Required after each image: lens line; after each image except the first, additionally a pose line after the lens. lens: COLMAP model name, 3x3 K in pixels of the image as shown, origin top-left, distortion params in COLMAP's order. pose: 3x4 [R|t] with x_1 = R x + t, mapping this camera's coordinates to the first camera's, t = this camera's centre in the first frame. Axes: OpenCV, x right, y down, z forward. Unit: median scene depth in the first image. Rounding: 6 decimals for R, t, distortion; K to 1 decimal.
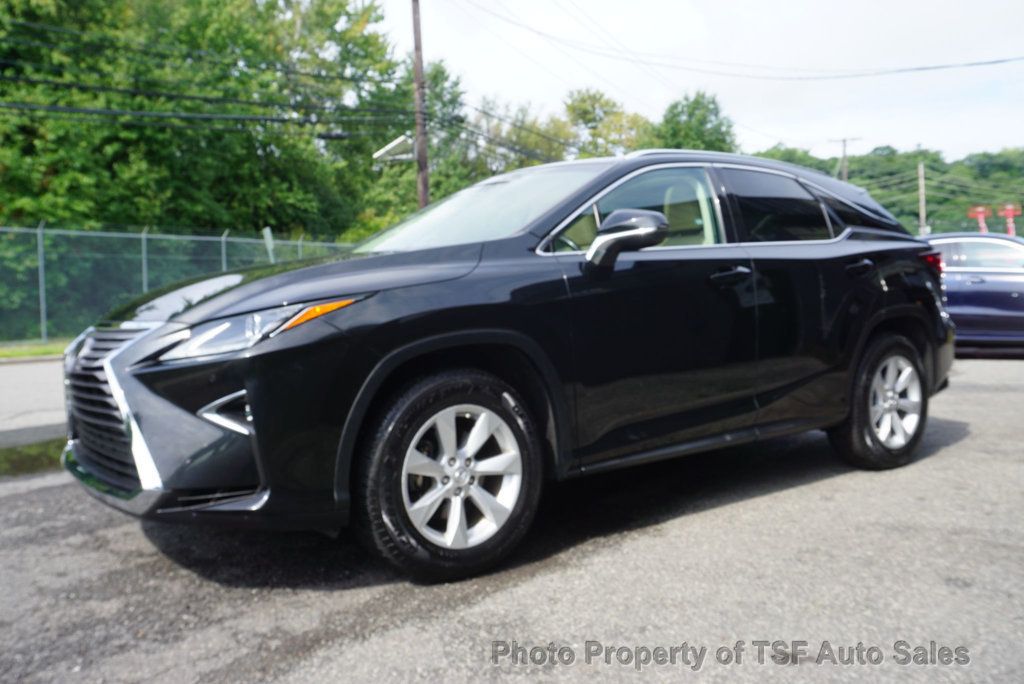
lens RADIAL K [[931.7, 0, 512.0], [0, 931.7, 342.0], [0, 0, 1]] dist [-0.000709, -0.023100]
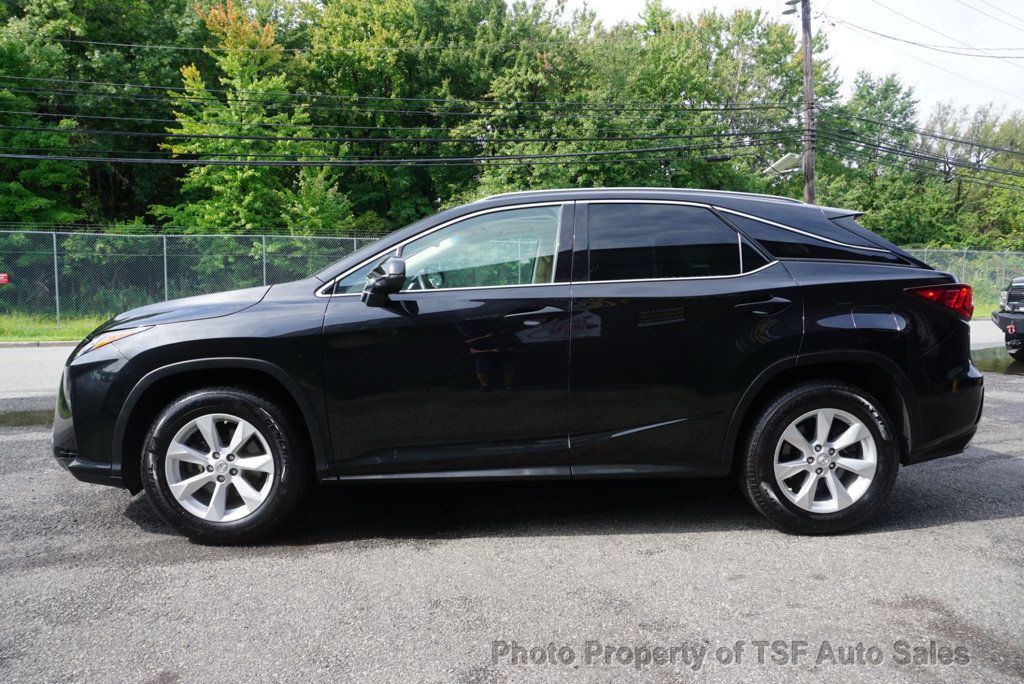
lens RADIAL K [[738.8, 0, 512.0], [0, 738.8, 342.0], [0, 0, 1]] dist [-0.081456, 0.065791]
pose [[0.801979, 0.062713, -0.594051, 0.143342], [-0.042075, 0.997934, 0.048549, -0.016449], [0.595869, -0.013941, 0.802961, 0.068828]]
